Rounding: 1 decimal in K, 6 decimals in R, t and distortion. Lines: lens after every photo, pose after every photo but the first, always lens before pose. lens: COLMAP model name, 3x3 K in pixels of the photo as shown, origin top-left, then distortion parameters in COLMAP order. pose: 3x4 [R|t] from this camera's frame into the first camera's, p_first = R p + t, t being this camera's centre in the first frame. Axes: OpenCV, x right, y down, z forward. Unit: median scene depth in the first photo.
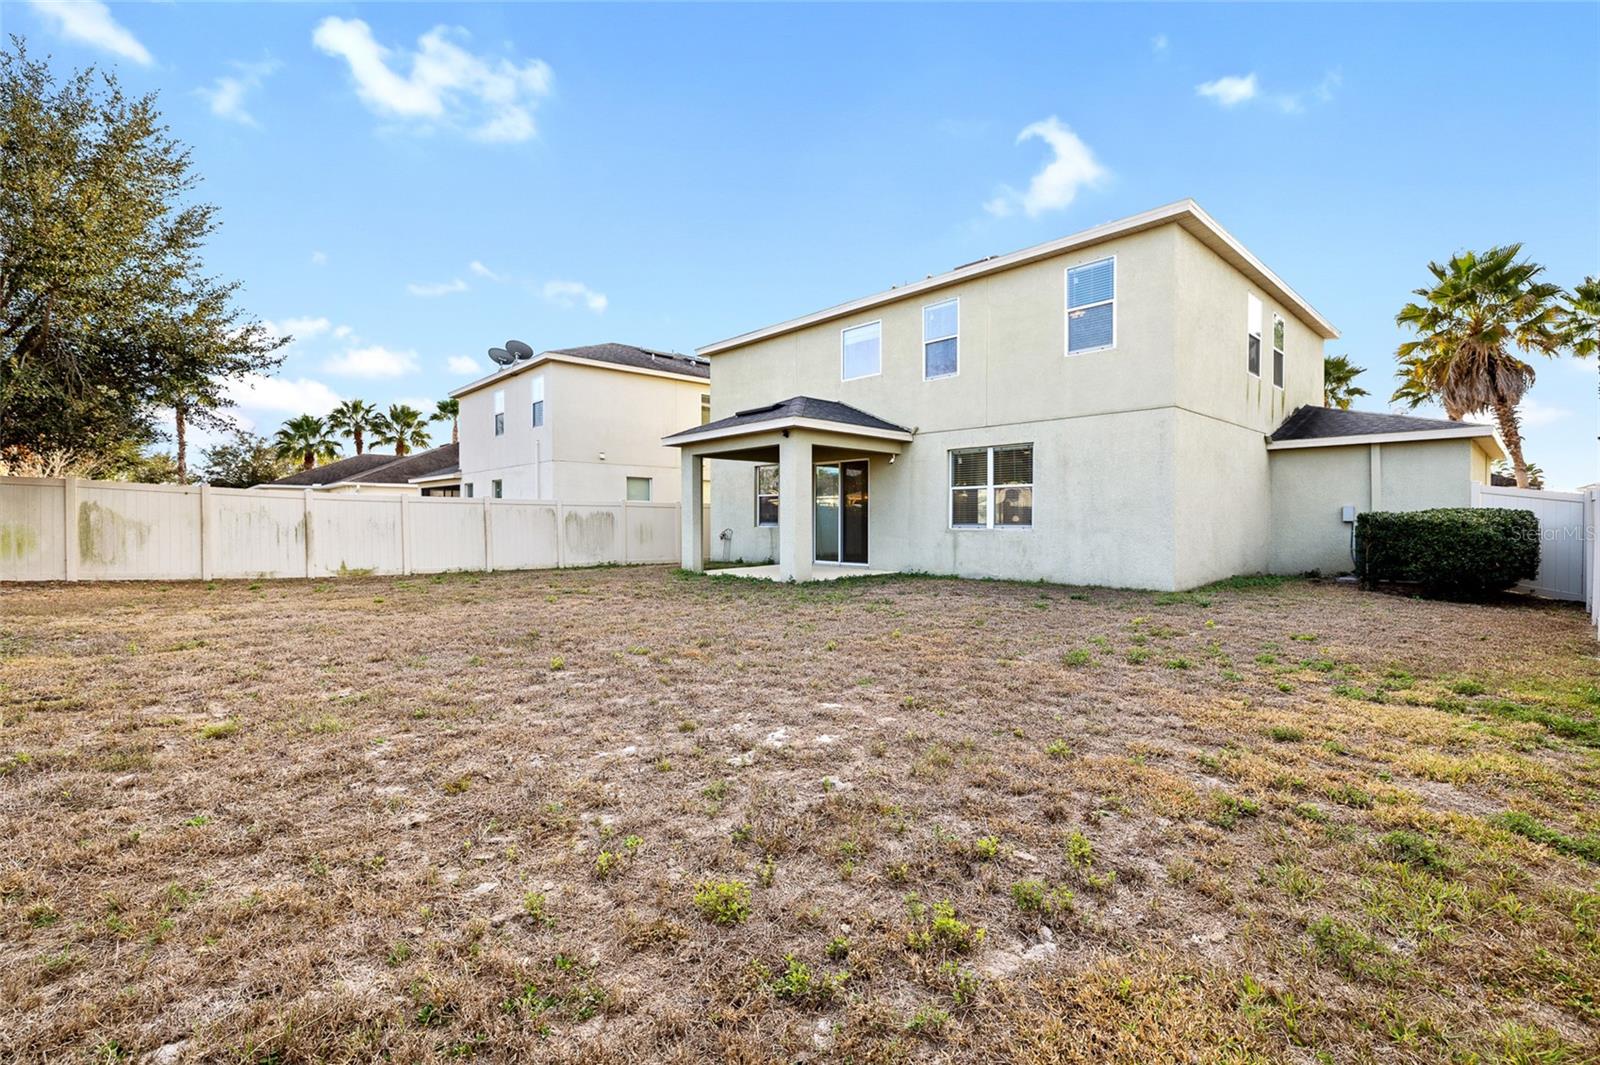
lens RADIAL K [[712.9, 0, 799.1], [0, 712.9, 529.9], [0, 0, 1]] dist [-0.008773, 0.001214]
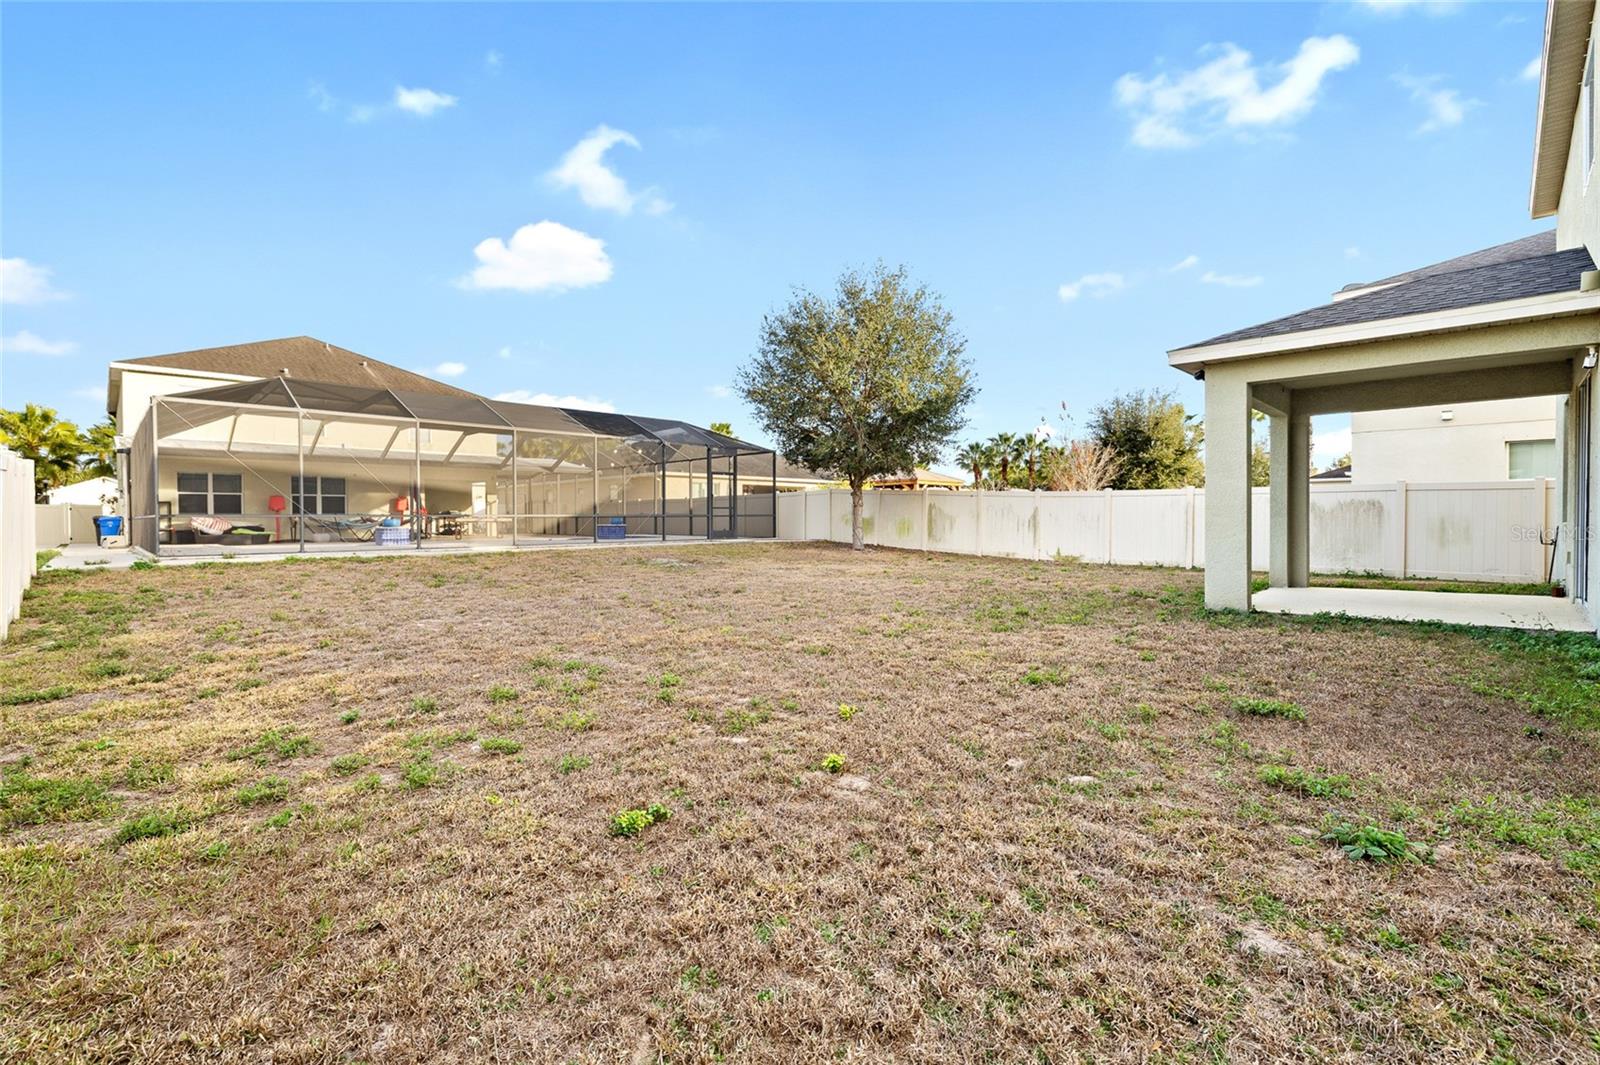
lens RADIAL K [[712.9, 0, 798.5], [0, 712.9, 528.1], [0, 0, 1]] dist [-0.008773, 0.001214]
pose [[0.046770, 0.011940, -0.998834, 0.517681], [-0.012485, 0.999857, 0.011368, 0.002526], [0.998828, 0.011939, 0.046913, 0.499723]]
